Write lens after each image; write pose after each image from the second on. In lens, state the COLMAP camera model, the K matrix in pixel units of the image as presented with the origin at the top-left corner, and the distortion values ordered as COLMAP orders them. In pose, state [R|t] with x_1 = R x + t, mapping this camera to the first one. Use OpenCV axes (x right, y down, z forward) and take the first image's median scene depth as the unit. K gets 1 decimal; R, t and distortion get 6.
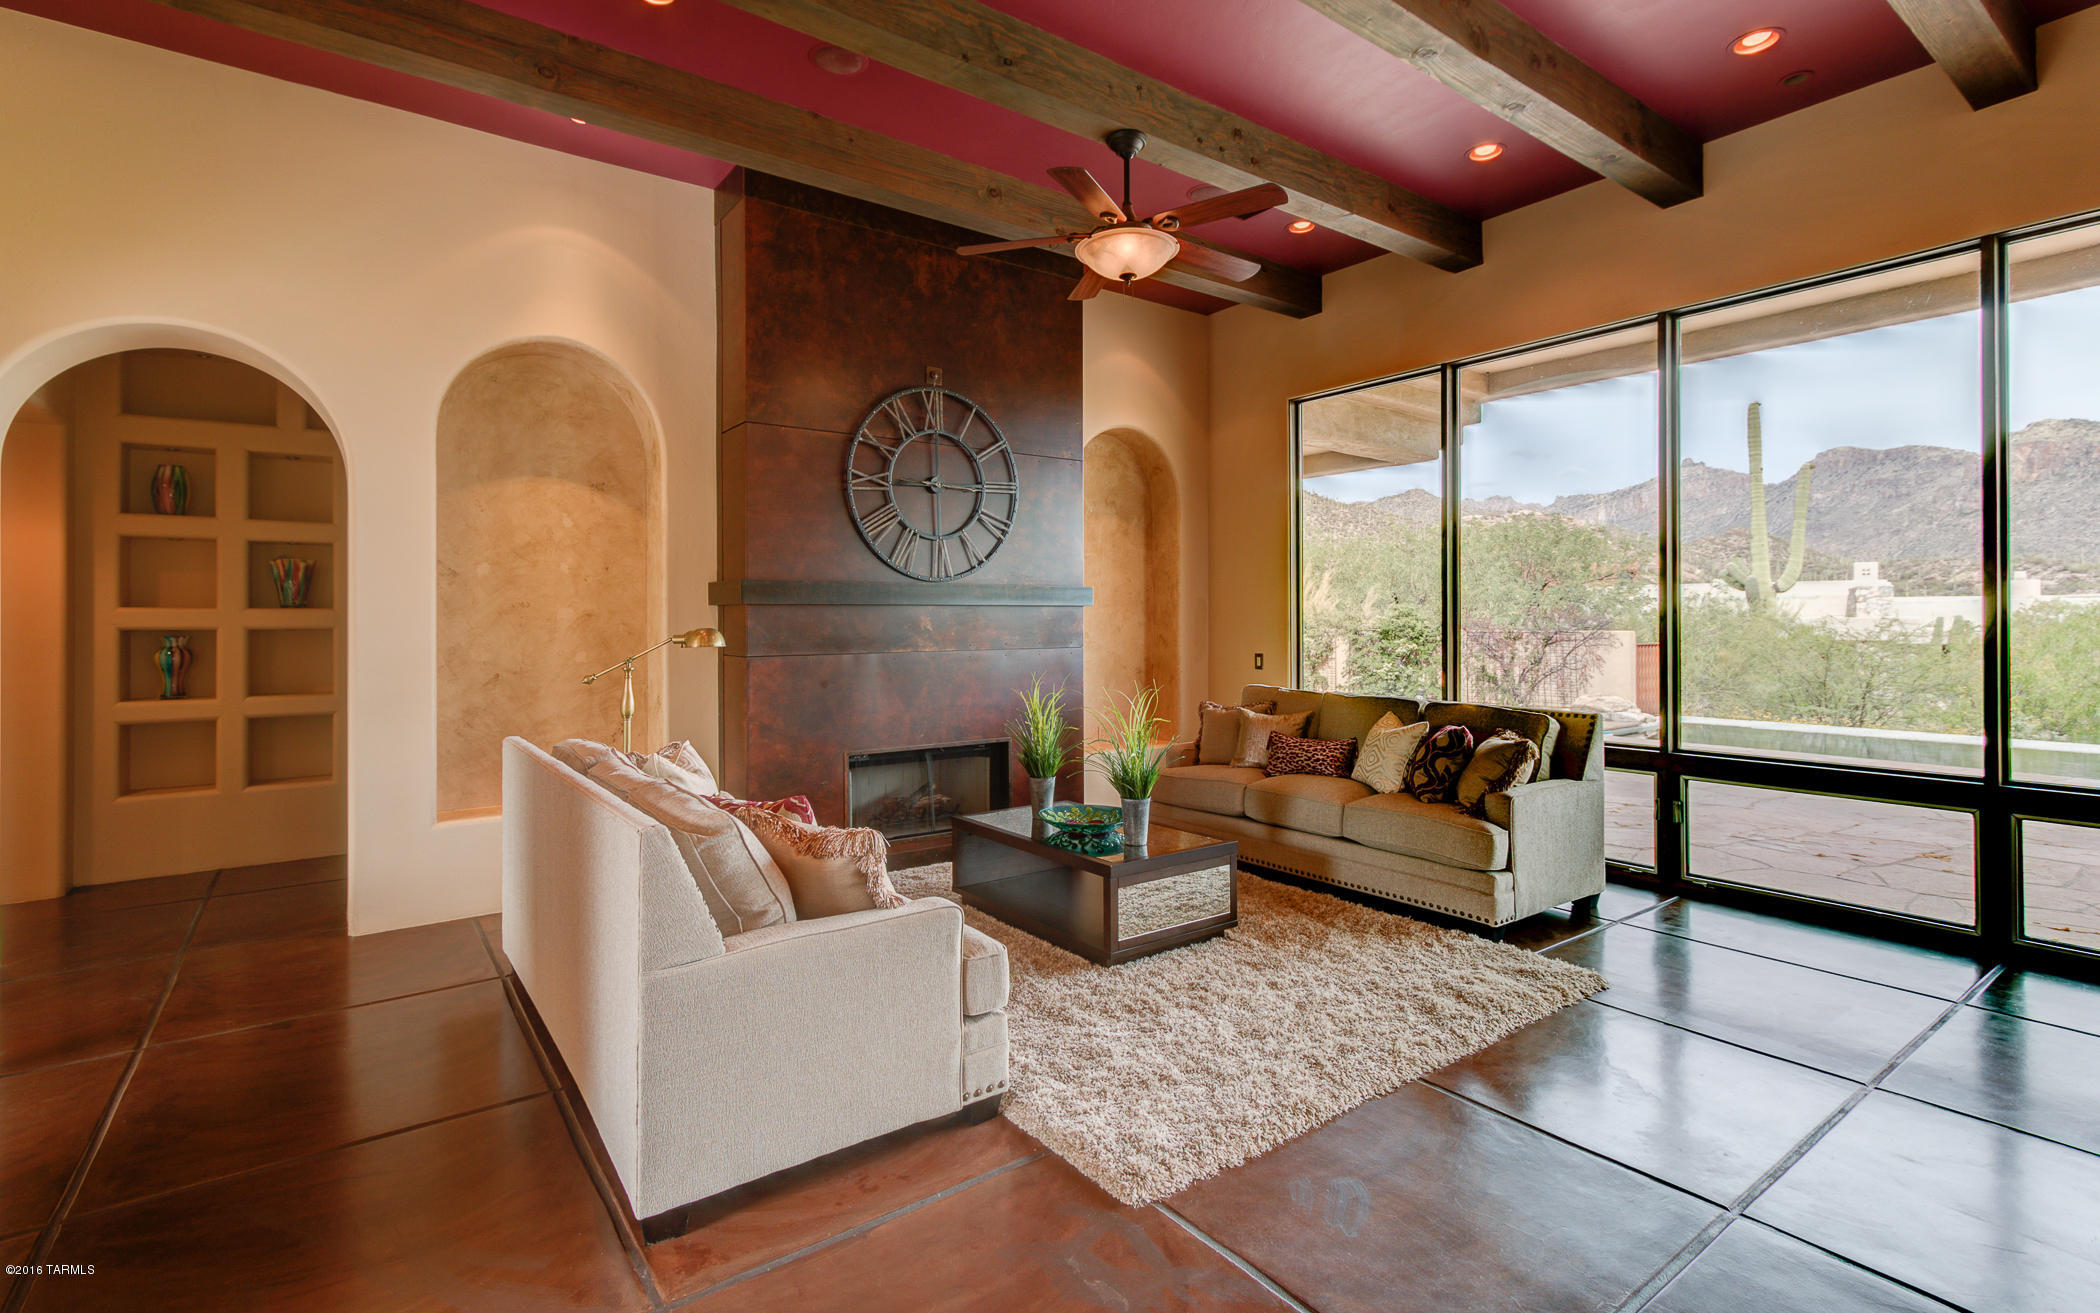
lens RADIAL K [[956.1, 0, 1021.7], [0, 956.1, 615.6], [0, 0, 1]] dist [0.000763, -0.001660]
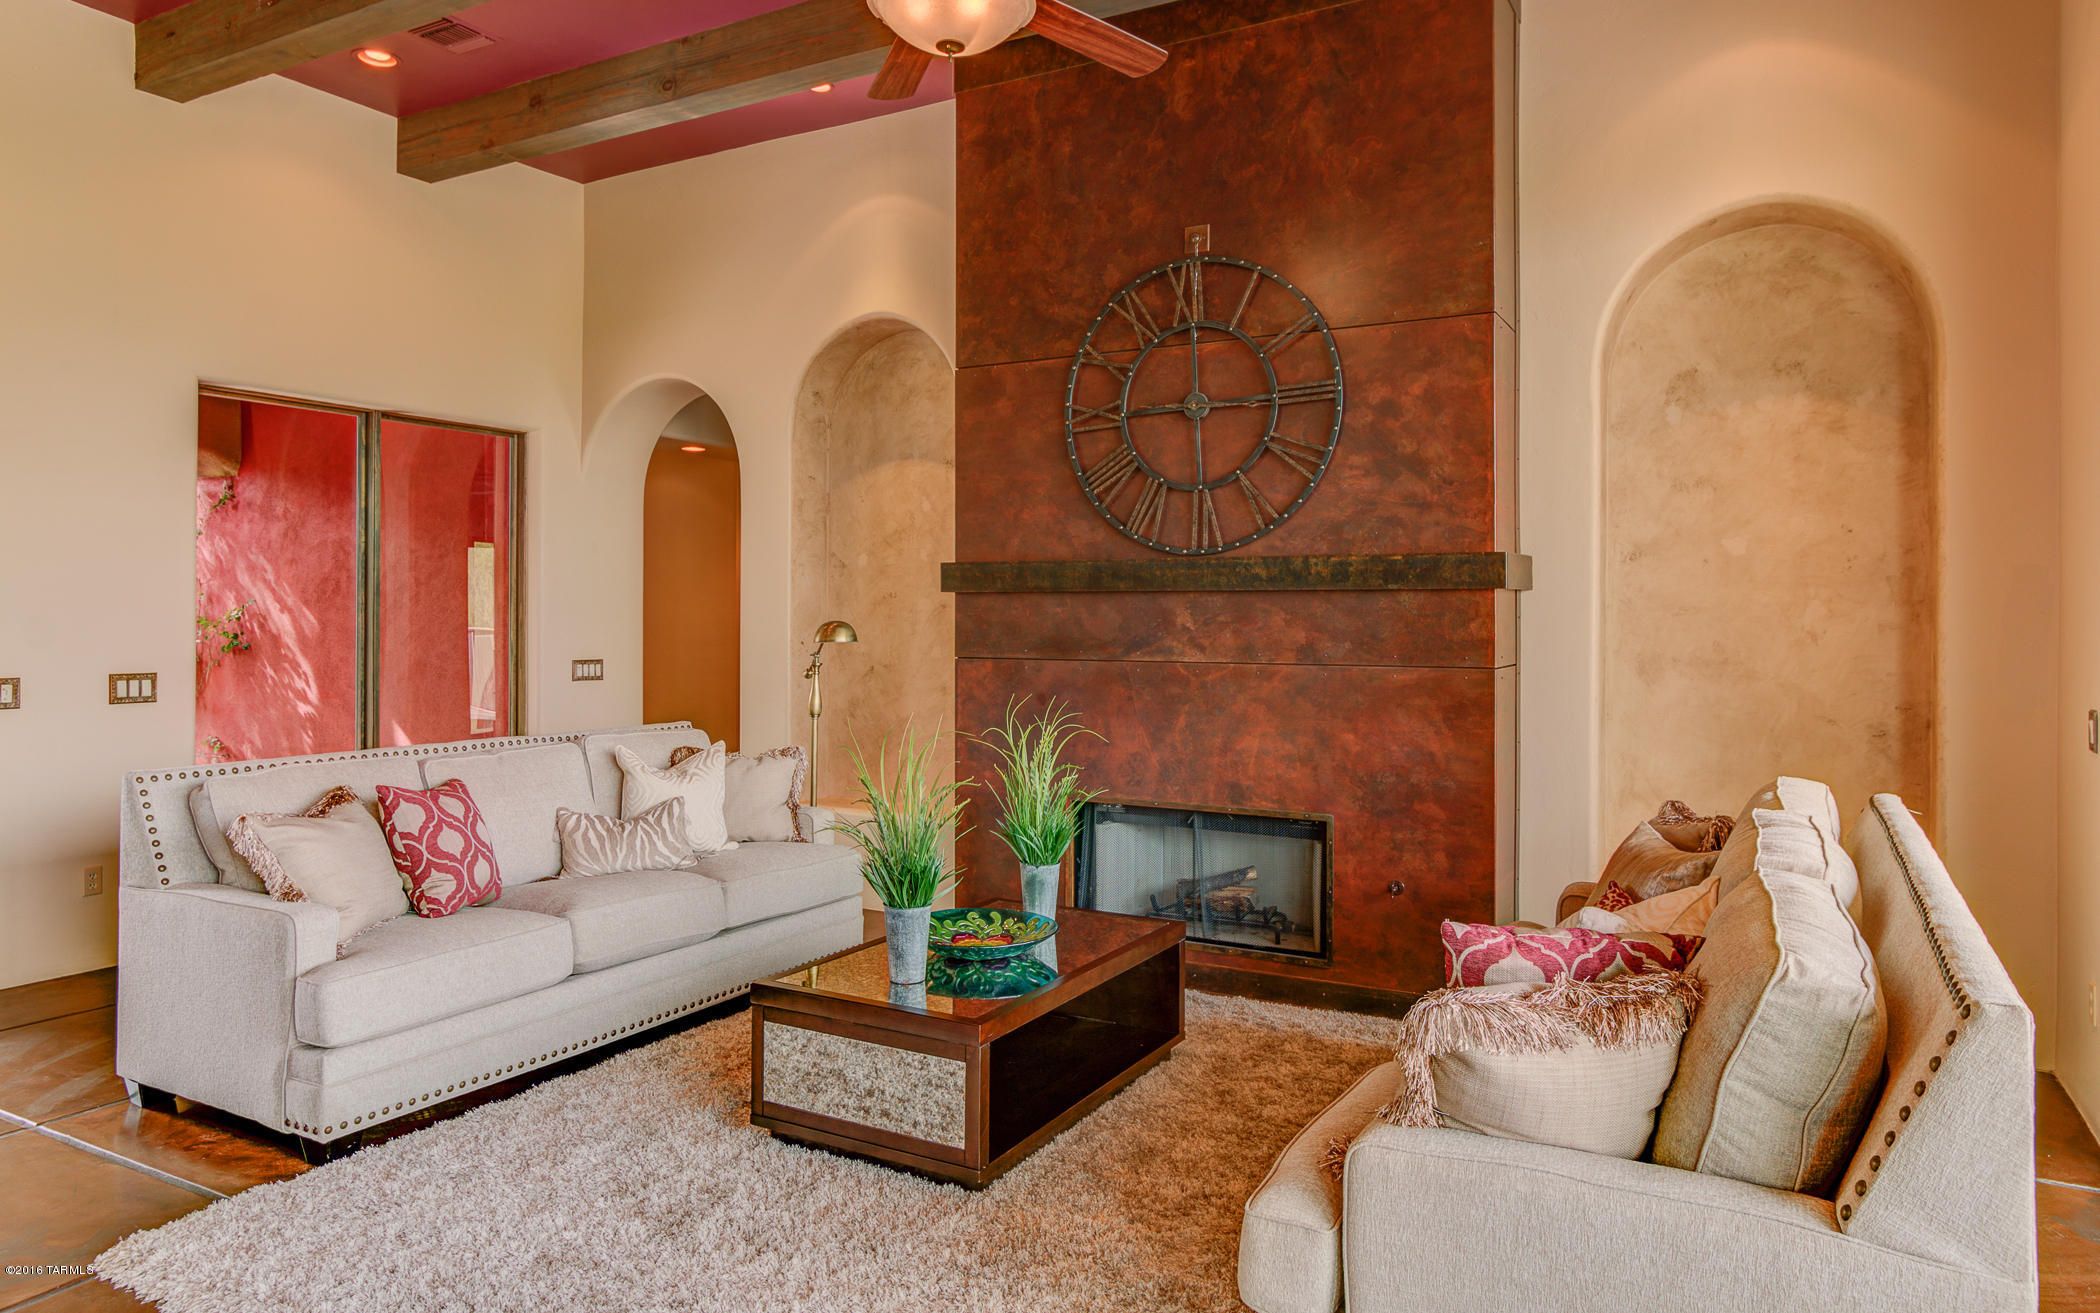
lens RADIAL K [[1338.0, 0, 1125.9], [0, 1338.0, 601.4], [0, 0, 1]] dist [0.000285, -0.024193]
pose [[0.436932, -0.003313, -0.899489, 0.687341], [-0.002709, 0.999984, -0.004999, 0.000762], [0.899491, 0.004621, 0.436916, 0.544164]]
